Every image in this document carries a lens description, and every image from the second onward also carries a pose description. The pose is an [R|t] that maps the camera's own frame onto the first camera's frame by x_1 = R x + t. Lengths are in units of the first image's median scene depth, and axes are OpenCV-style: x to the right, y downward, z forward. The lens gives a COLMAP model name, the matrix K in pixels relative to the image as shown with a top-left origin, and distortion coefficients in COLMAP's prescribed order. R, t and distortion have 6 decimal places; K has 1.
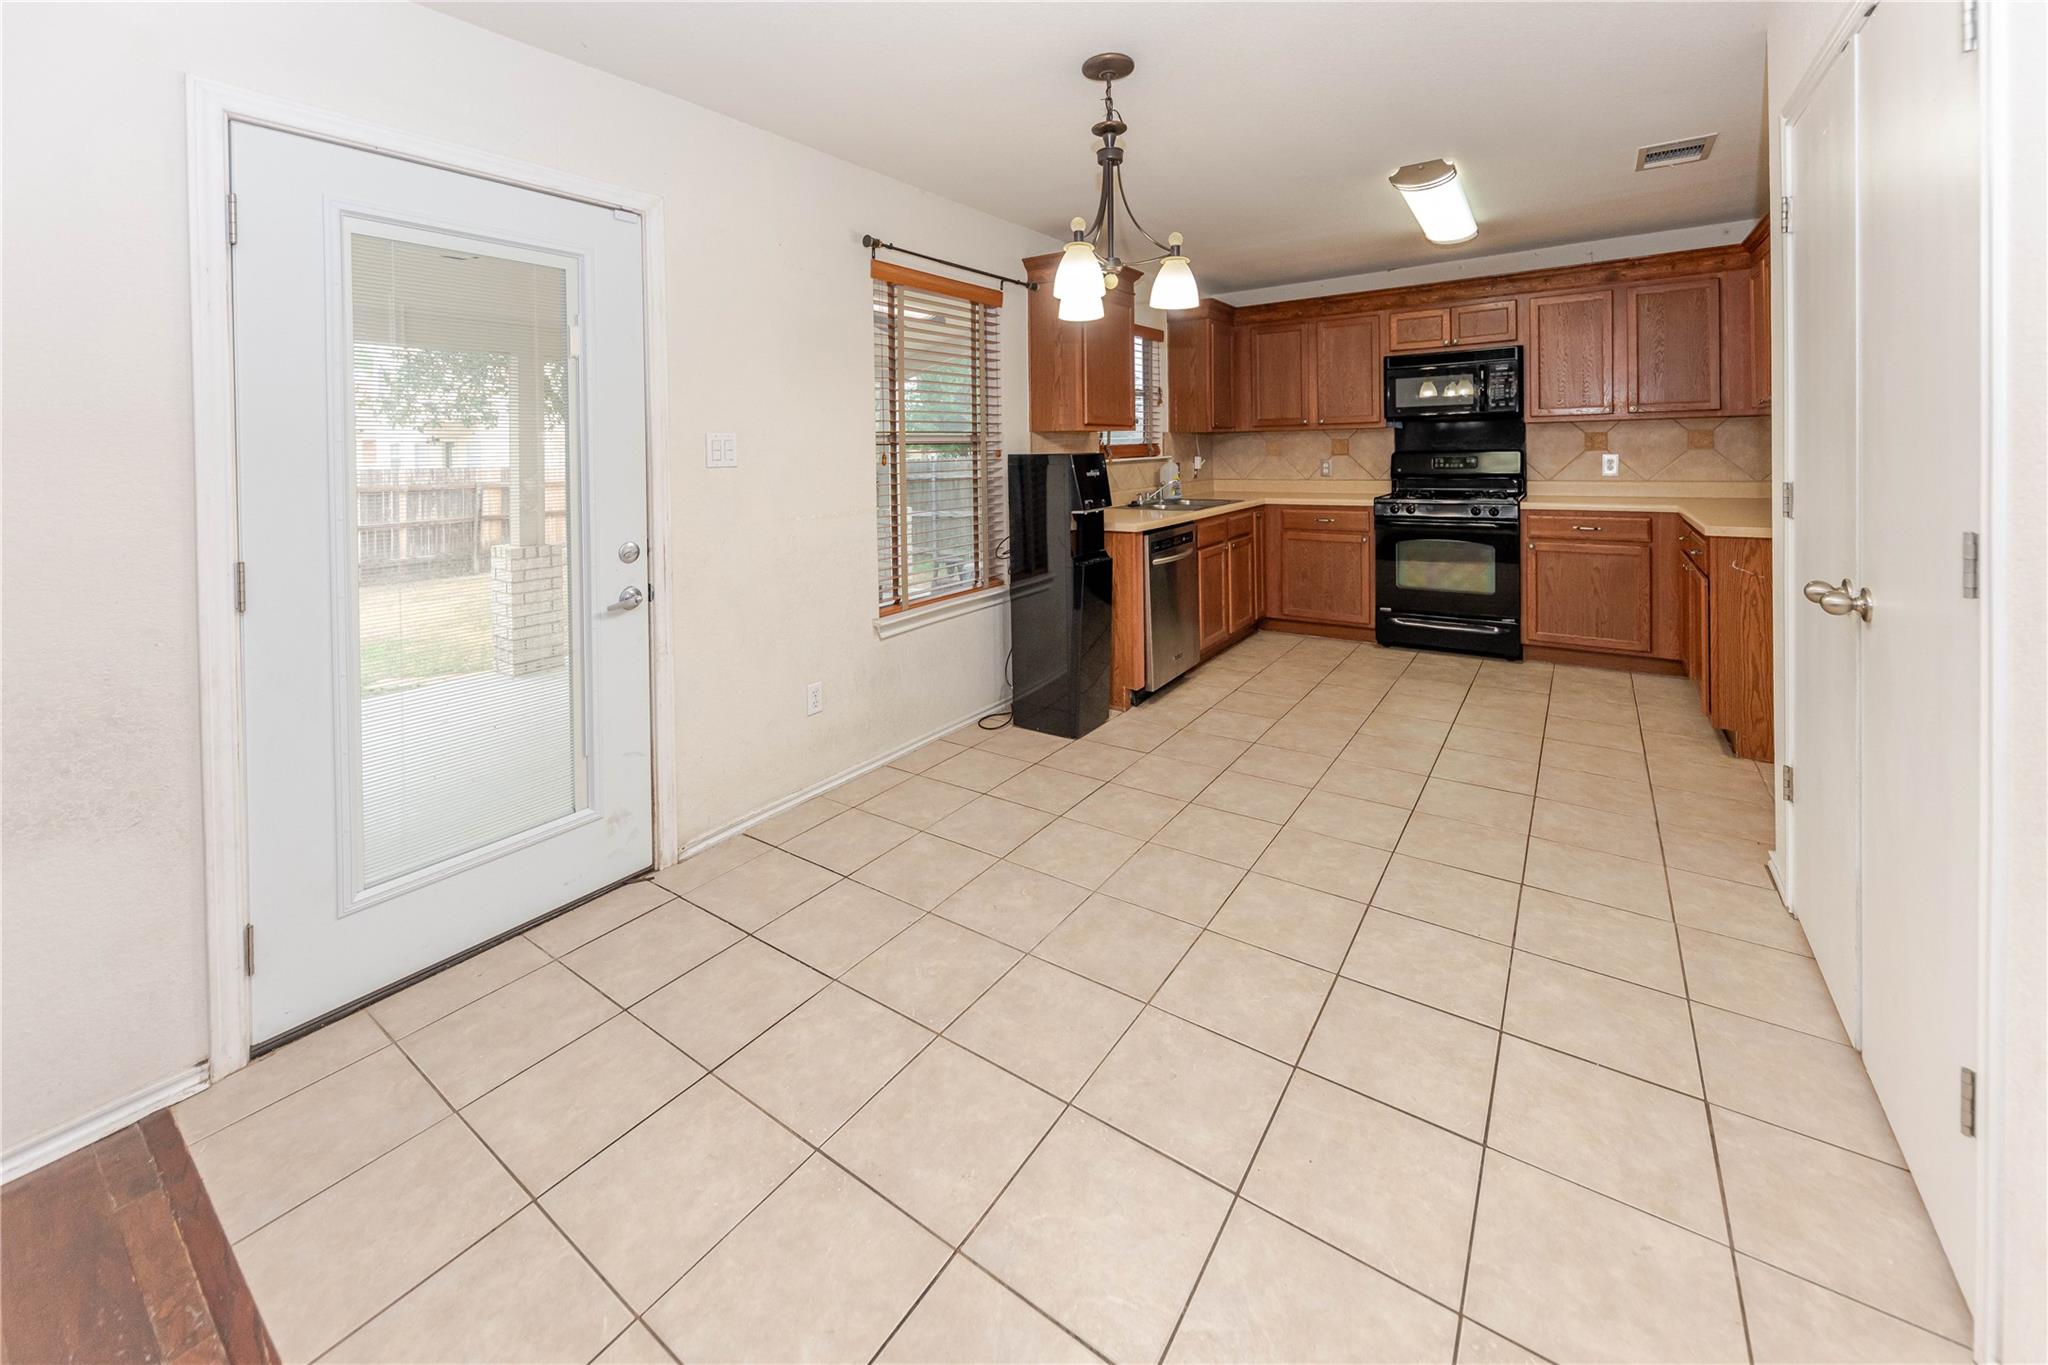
lens RADIAL K [[796.6, 0, 1021.0], [0, 796.6, 466.7], [0, 0, 1]] dist [-0.000388, -0.000148]
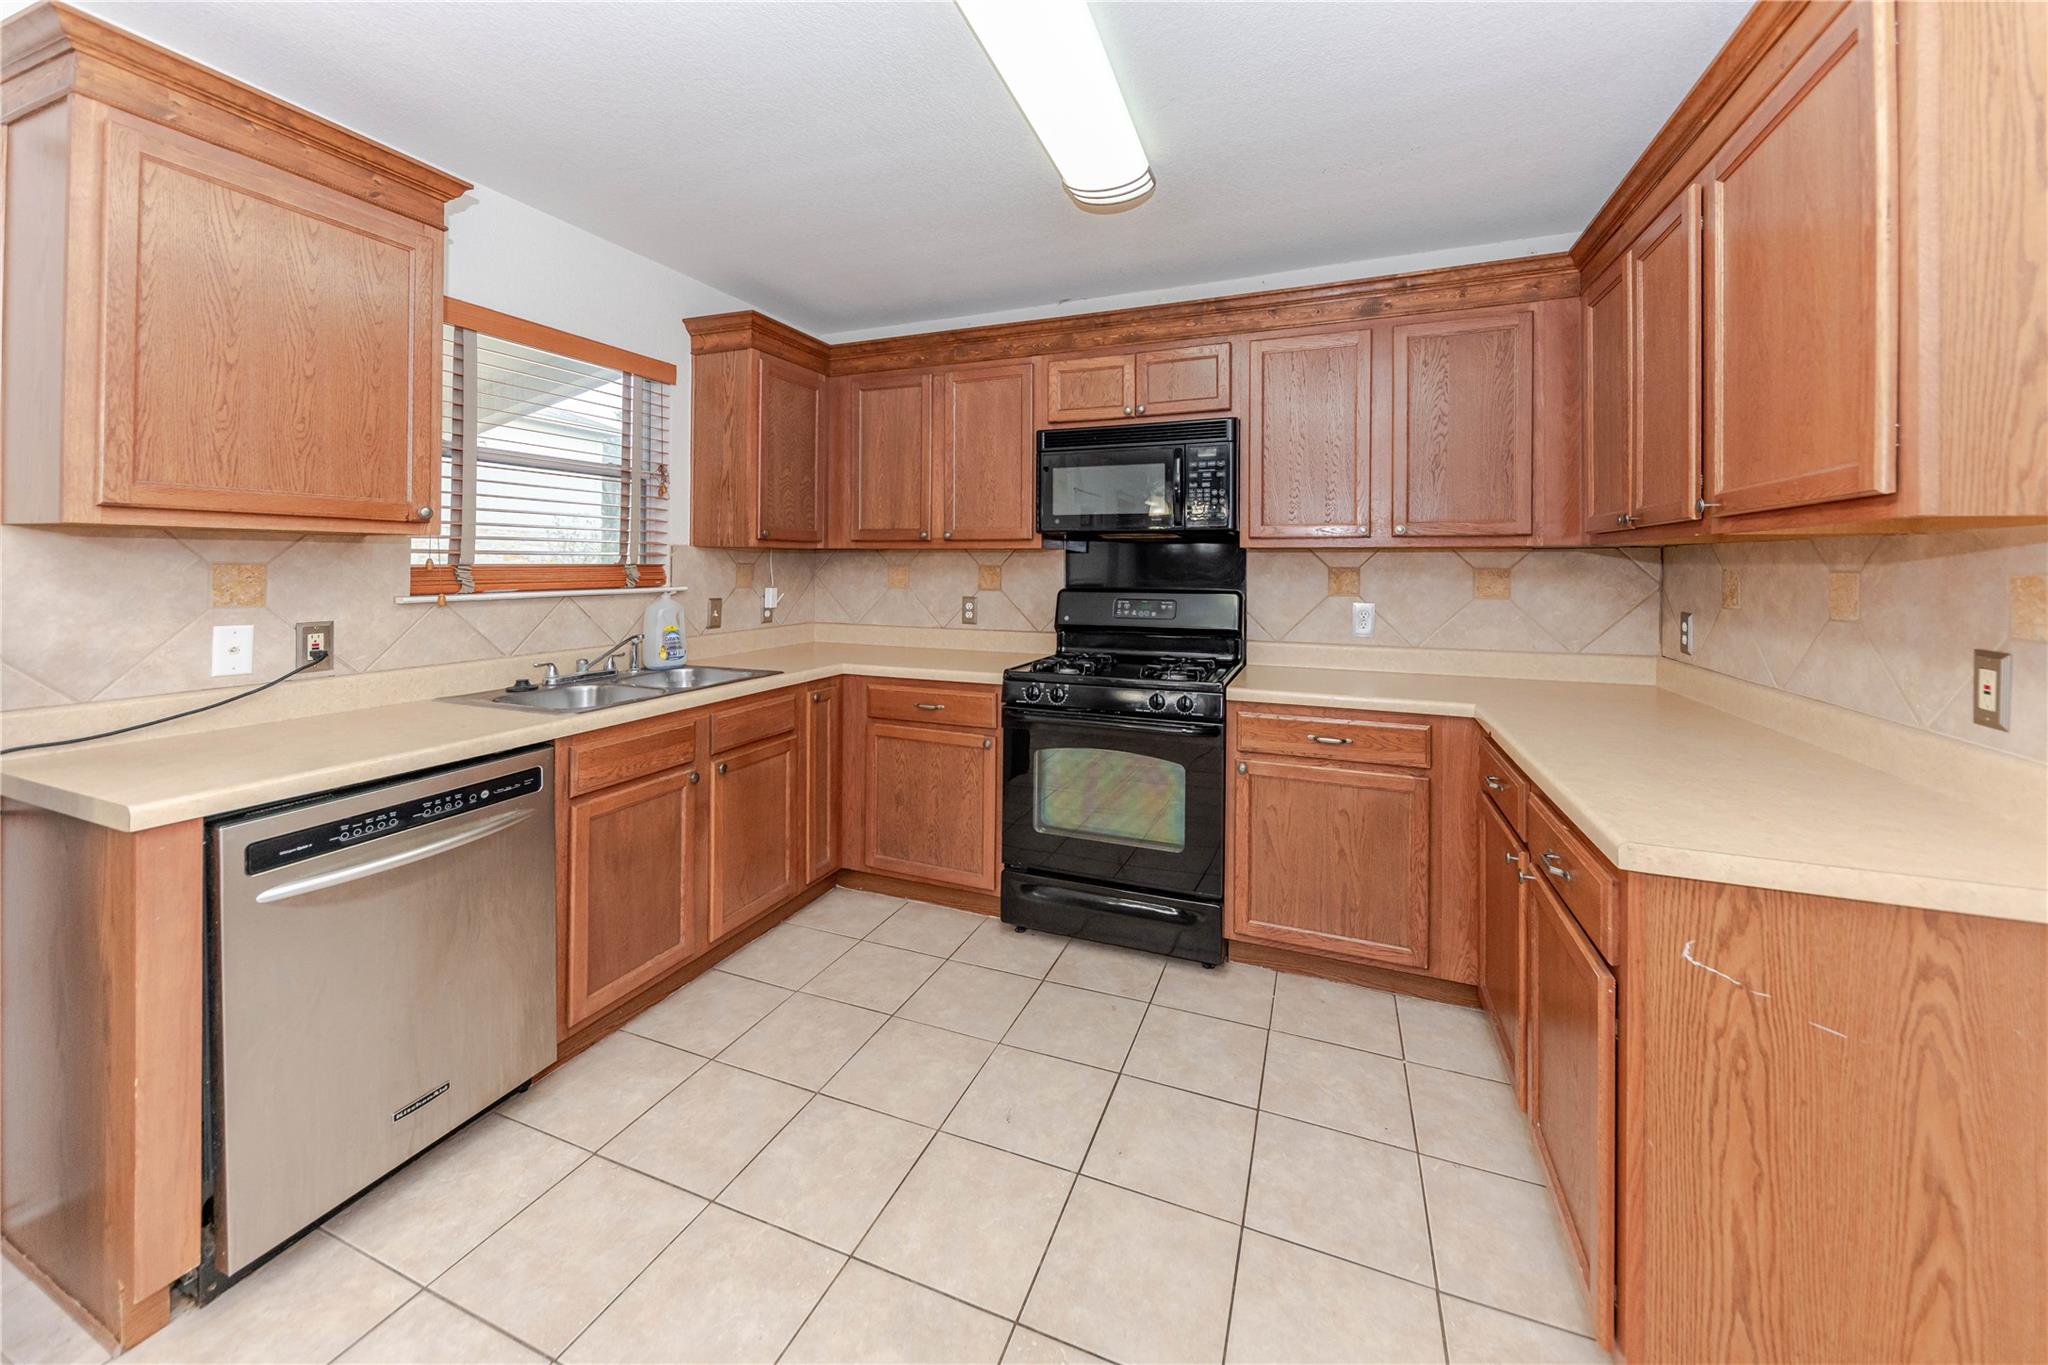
lens RADIAL K [[744.7, 0, 1032.9], [0, 744.7, 565.8], [0, 0, 1]] dist [0.002337, -0.001728]
pose [[0.972091, 0.027692, 0.232963, 0.351658], [-0.022087, 0.999401, -0.026635, -0.023057], [-0.233561, 0.020747, 0.972121, 0.493723]]
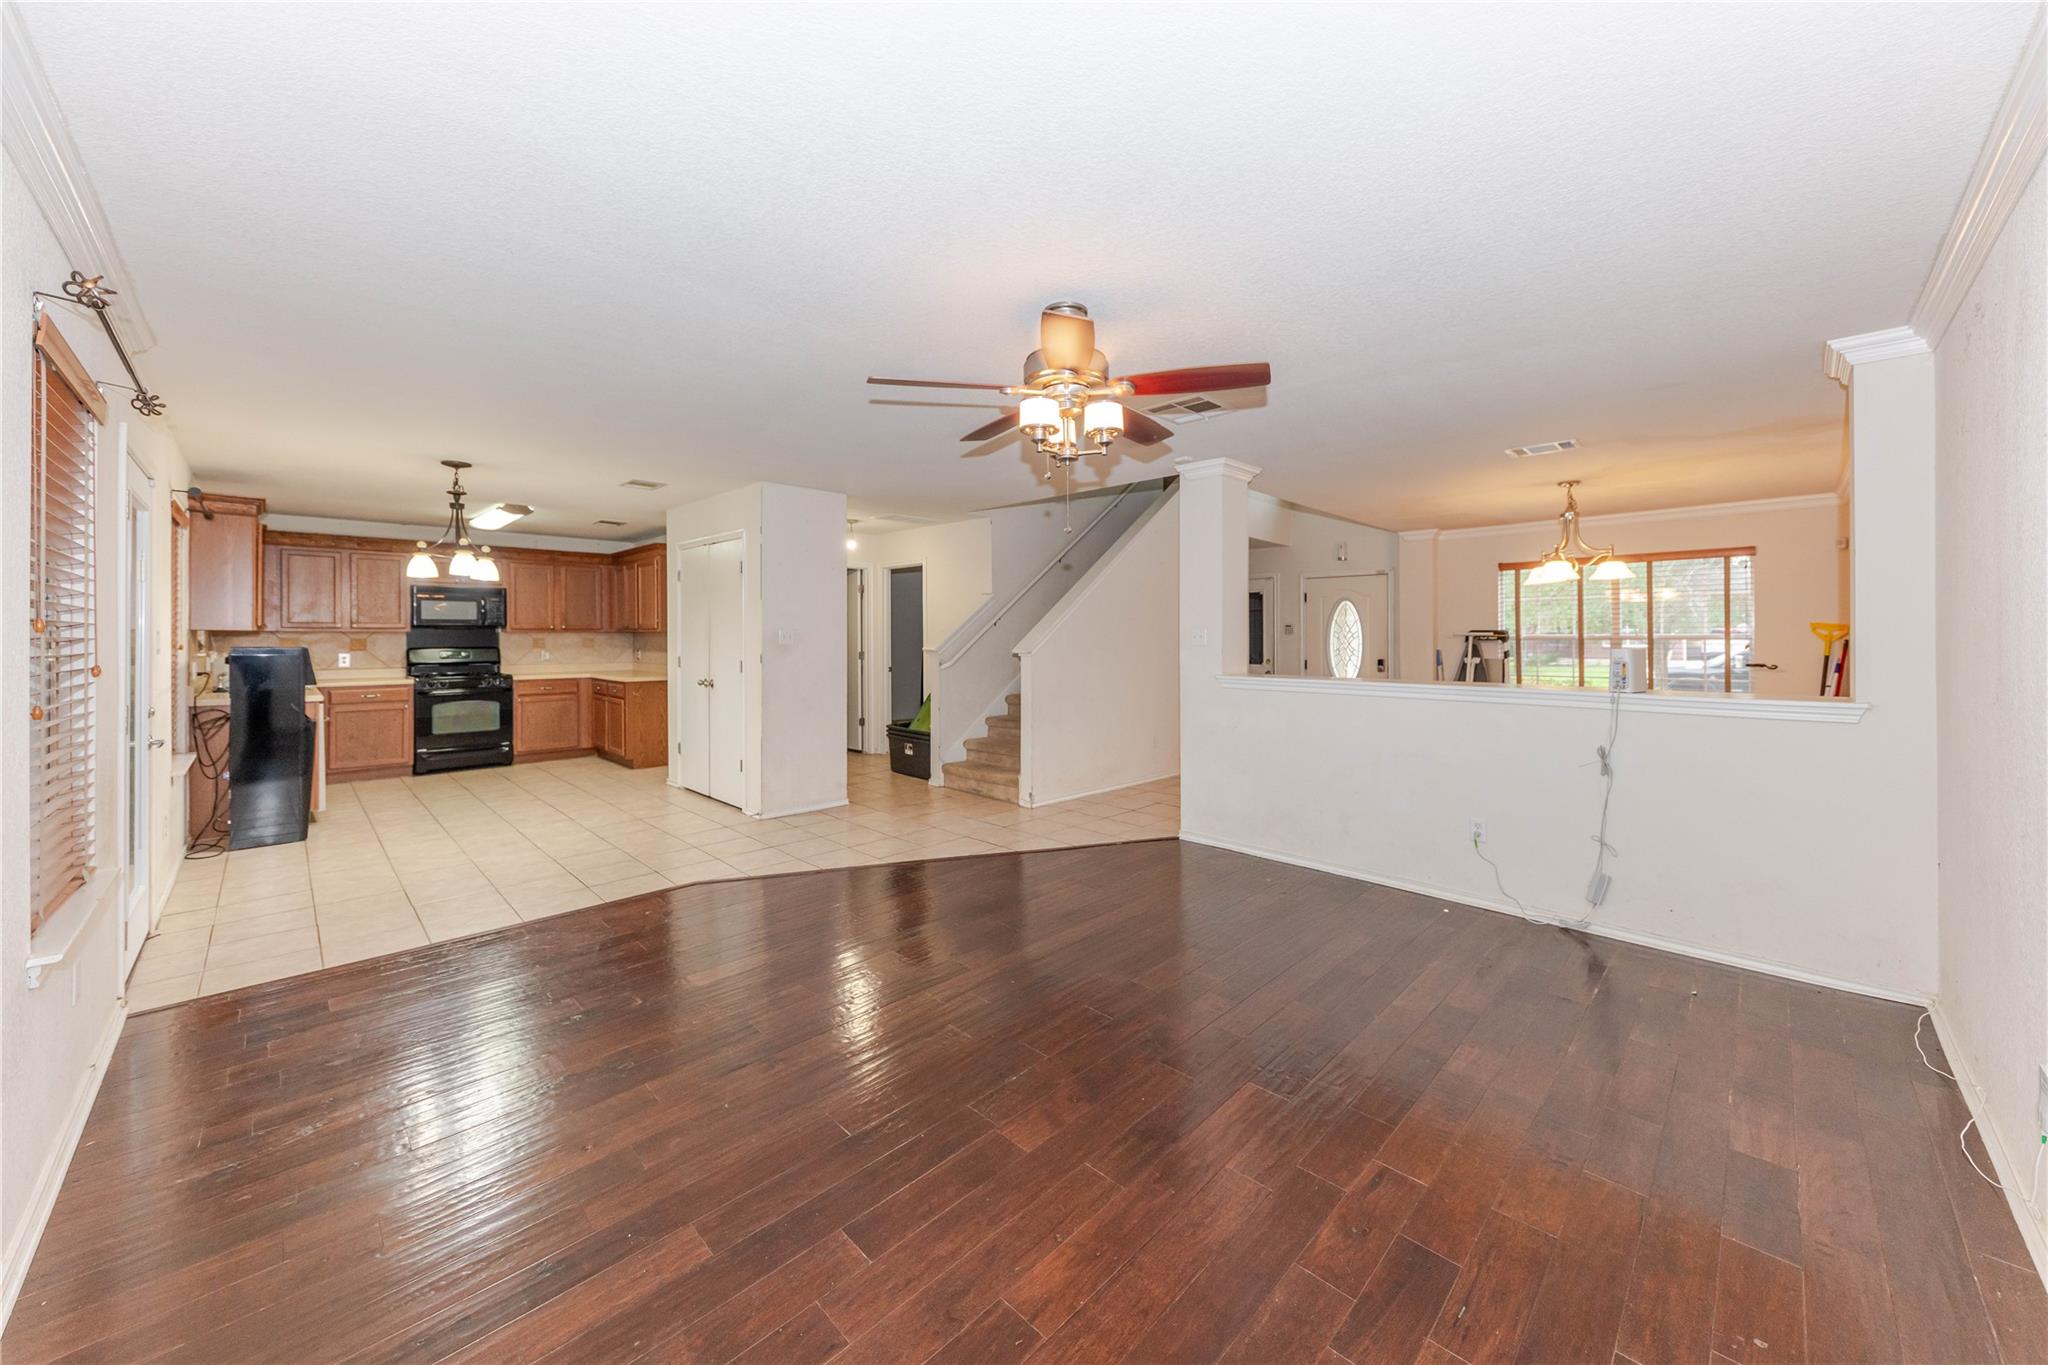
lens RADIAL K [[743.4, 0, 1058.9], [0, 743.4, 638.9], [0, 0, 1]] dist [-0.001202, -0.000243]
pose [[0.133337, 0.017980, 0.990908, -0.834503], [0.018940, 0.999607, -0.020686, 0.017739], [-0.990890, 0.021526, 0.132944, -0.429864]]
